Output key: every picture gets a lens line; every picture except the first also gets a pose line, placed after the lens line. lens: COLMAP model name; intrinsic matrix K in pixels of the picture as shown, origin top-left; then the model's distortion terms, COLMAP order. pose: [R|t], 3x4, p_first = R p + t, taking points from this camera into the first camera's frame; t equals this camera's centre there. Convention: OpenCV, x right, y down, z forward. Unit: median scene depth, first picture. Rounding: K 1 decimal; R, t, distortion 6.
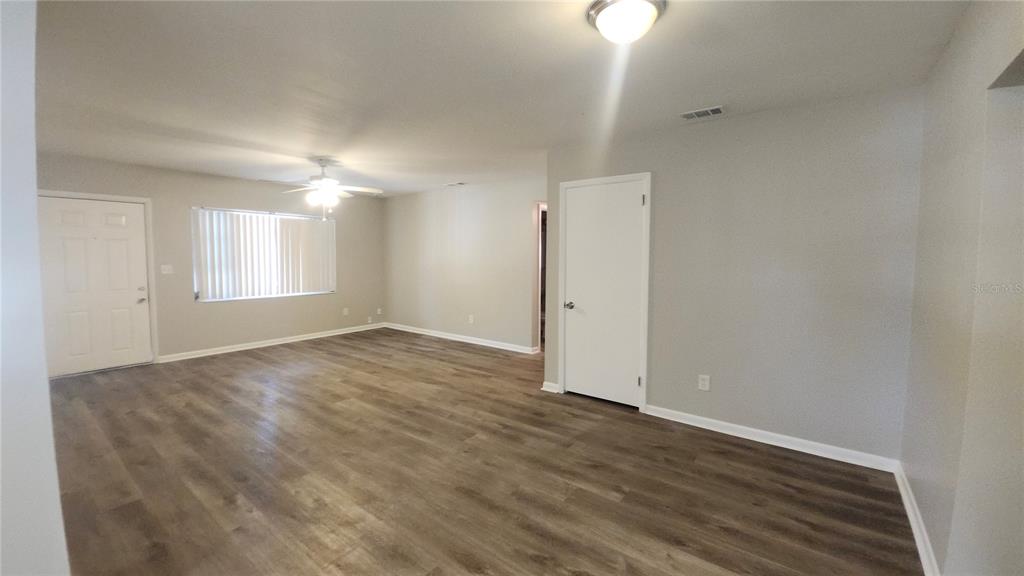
lens RADIAL K [[408.1, 0, 514.0], [0, 408.1, 282.3], [0, 0, 1]] dist [-0.001336, -0.000681]
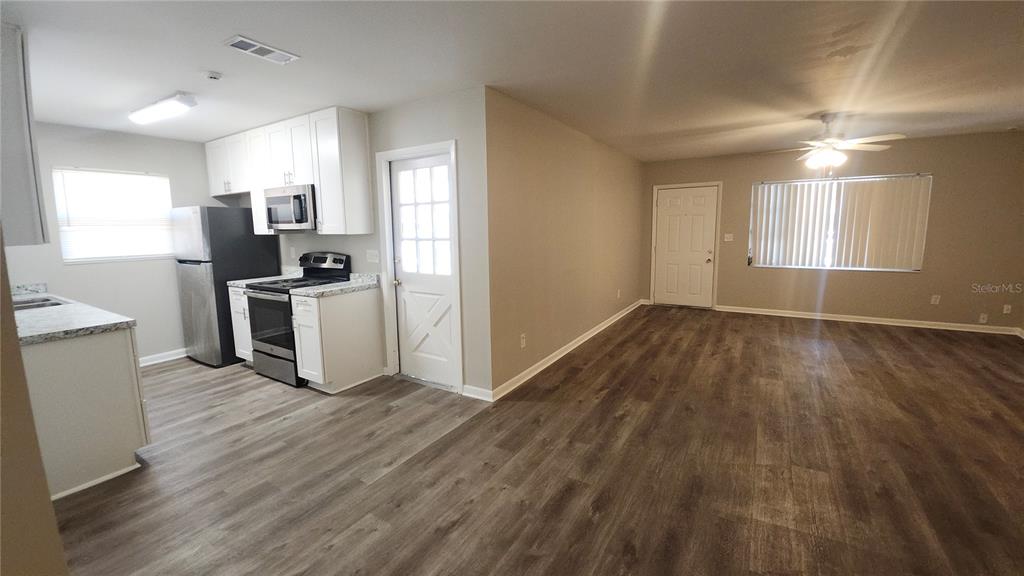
lens RADIAL K [[408.1, 0, 512.9], [0, 408.1, 284.9], [0, 0, 1]] dist [-0.001336, -0.000681]
pose [[0.092334, 0.131139, -0.987055, 0.424033], [-0.048050, 0.990721, 0.127131, -0.019270], [0.994568, 0.035690, 0.097779, 0.291320]]
